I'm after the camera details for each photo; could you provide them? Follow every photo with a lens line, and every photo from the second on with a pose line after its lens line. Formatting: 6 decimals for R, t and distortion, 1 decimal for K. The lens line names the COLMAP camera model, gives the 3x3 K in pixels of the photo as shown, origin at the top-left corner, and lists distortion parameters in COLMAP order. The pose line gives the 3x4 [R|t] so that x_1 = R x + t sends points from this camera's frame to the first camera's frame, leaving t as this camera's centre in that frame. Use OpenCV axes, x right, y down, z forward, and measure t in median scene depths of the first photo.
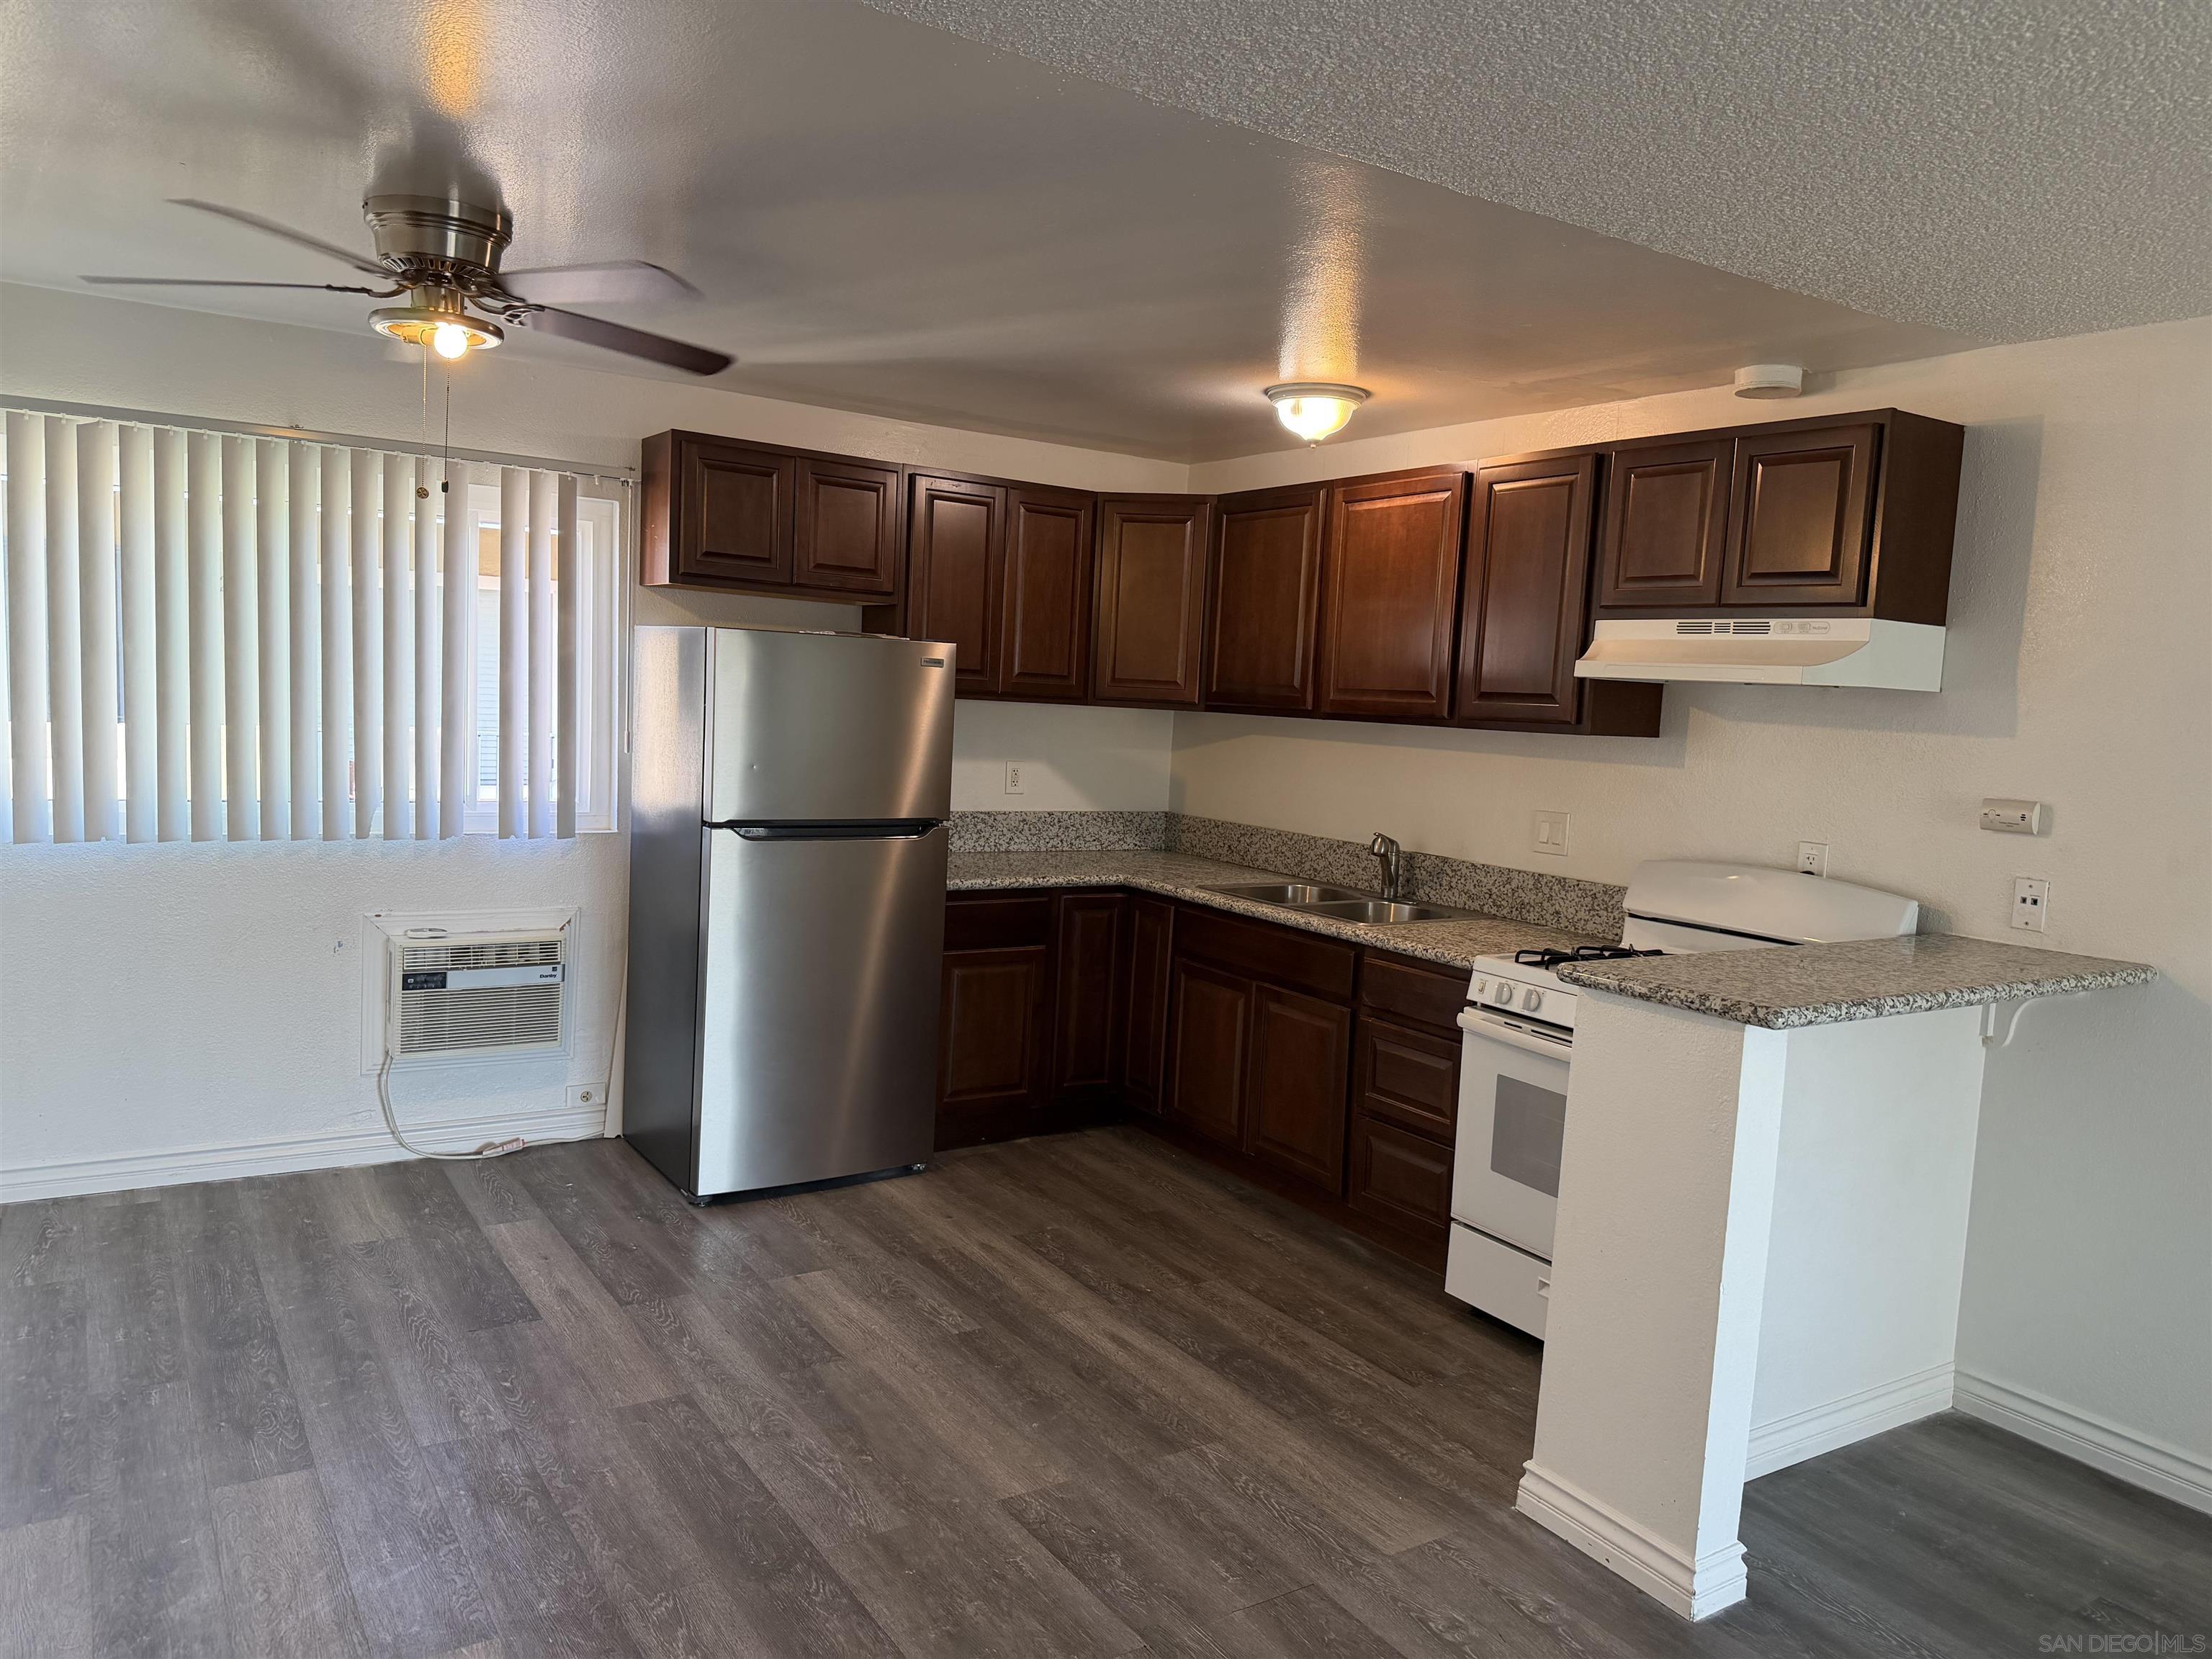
lens RADIAL K [[1573.6, 0, 1106.0], [0, 1573.6, 829.5], [0, 0, 1]] dist [0.089001, -0.115686]
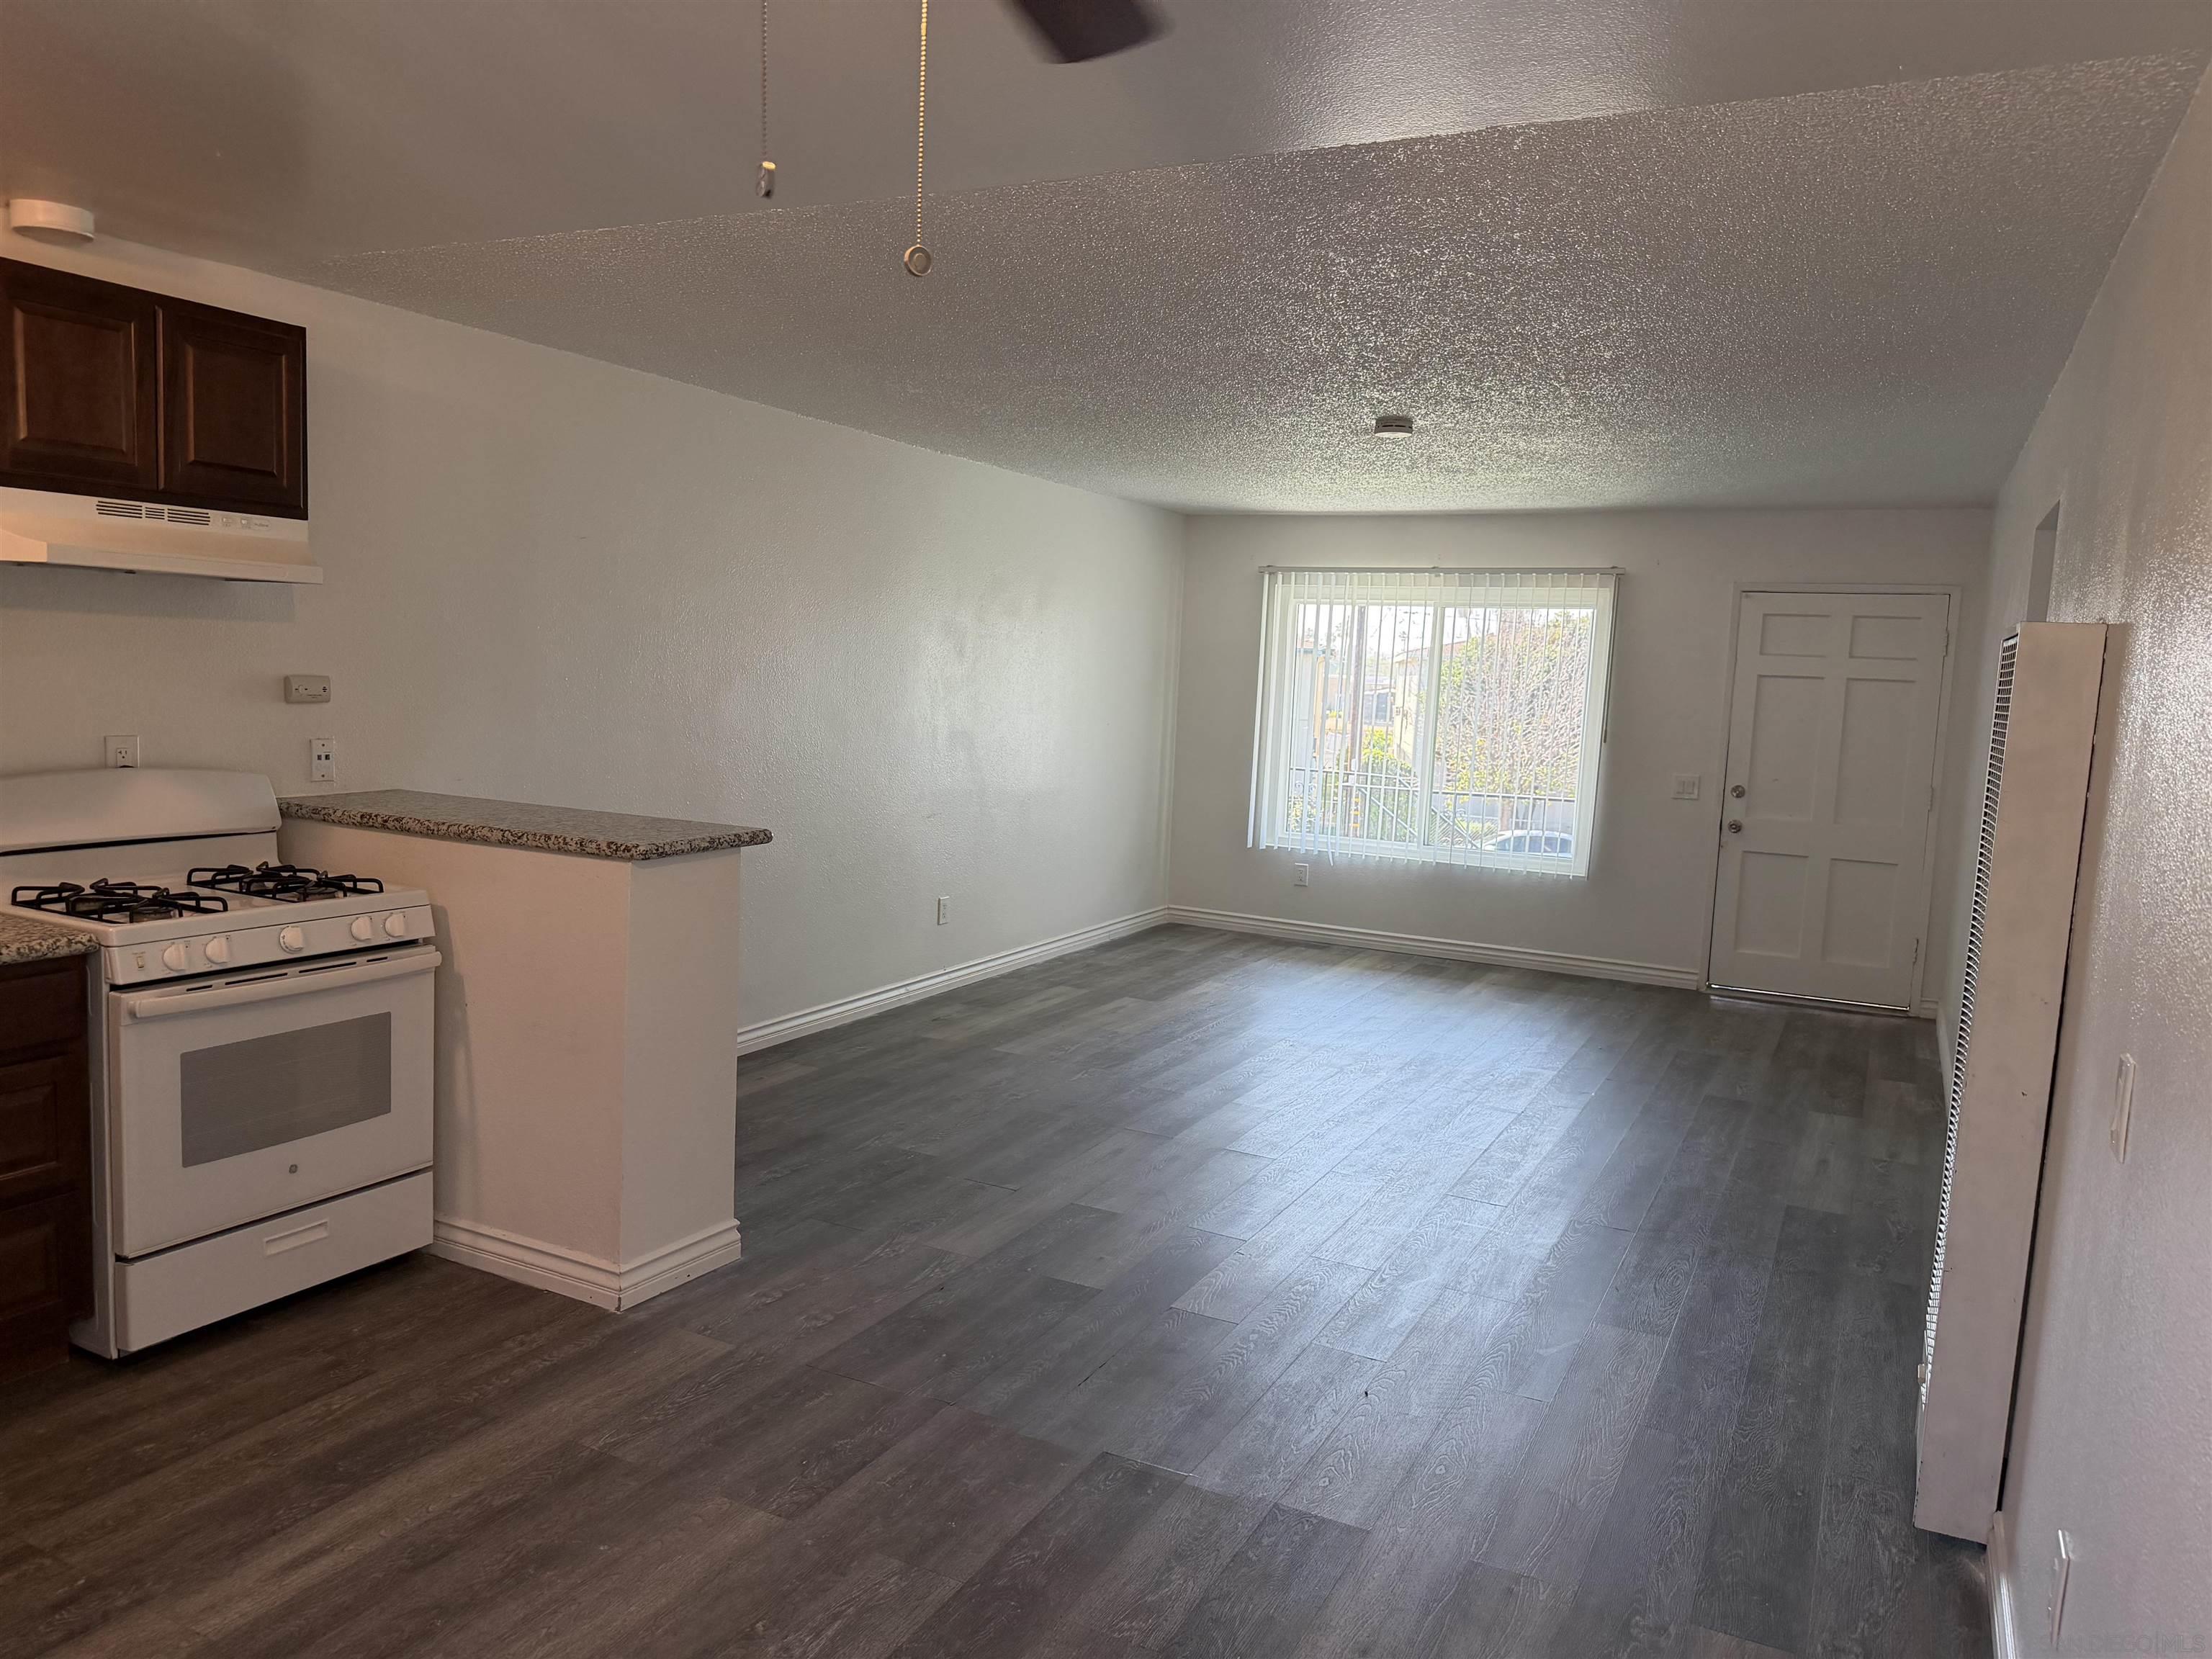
lens RADIAL K [[1539.5, 0, 1106.0], [0, 1539.5, 829.5], [0, 0, 1]] dist [0.036260, 0.002395]
pose [[-0.482128, -0.171301, 0.859190, -0.714137], [0.011545, 0.979371, 0.201741, -0.129080], [-0.876024, 0.107184, -0.470205, 1.003480]]
